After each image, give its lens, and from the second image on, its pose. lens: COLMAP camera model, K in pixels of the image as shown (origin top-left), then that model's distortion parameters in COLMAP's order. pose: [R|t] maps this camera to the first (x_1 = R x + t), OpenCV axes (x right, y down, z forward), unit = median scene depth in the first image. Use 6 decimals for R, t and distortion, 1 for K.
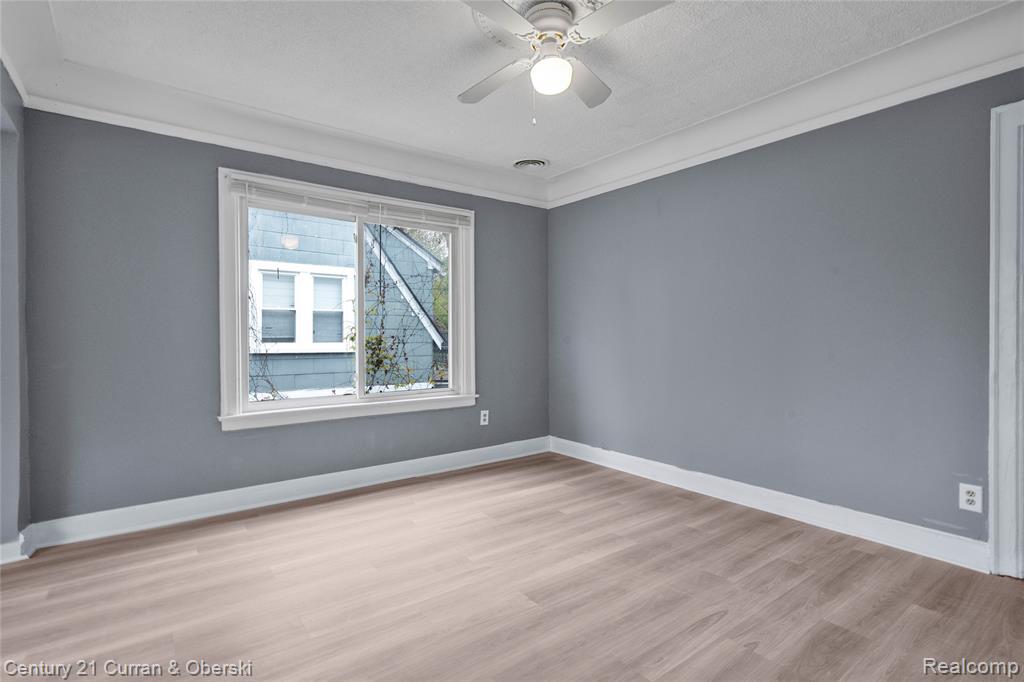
lens RADIAL K [[489.4, 0, 505.8], [0, 489.4, 340.5], [0, 0, 1]] dist [0.006446, 0.001563]
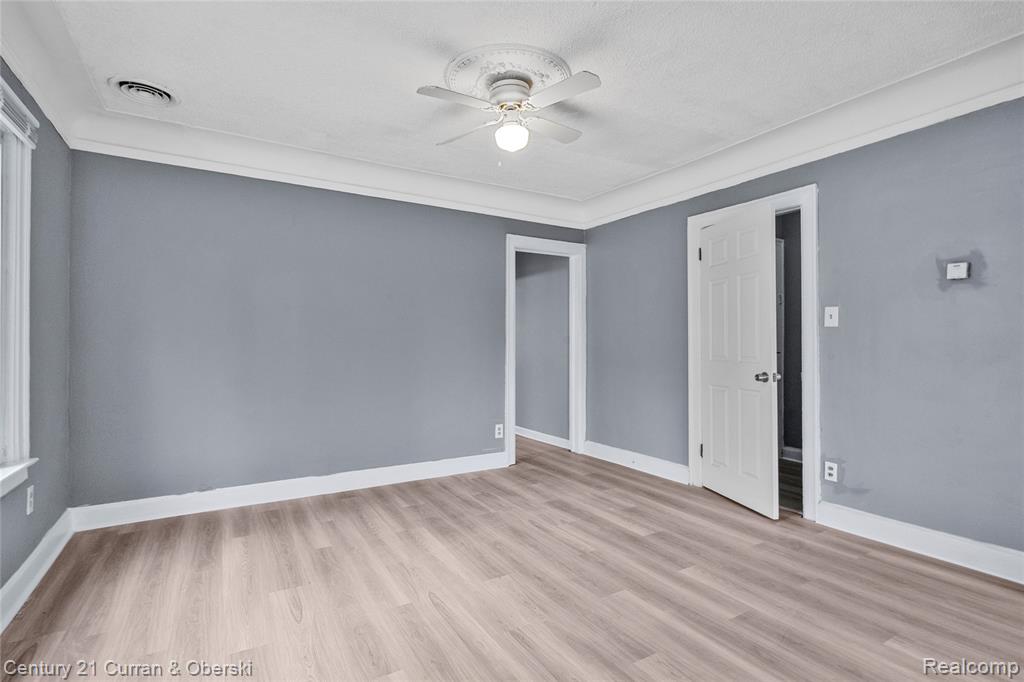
lens RADIAL K [[489.4, 0, 512.1], [0, 489.4, 344.7], [0, 0, 1]] dist [0.006446, 0.001563]
pose [[0.111987, 0.004921, 0.993697, -0.944010], [0.014421, 0.999874, -0.006577, -0.005659], [-0.993605, 0.015066, 0.111902, 0.723856]]
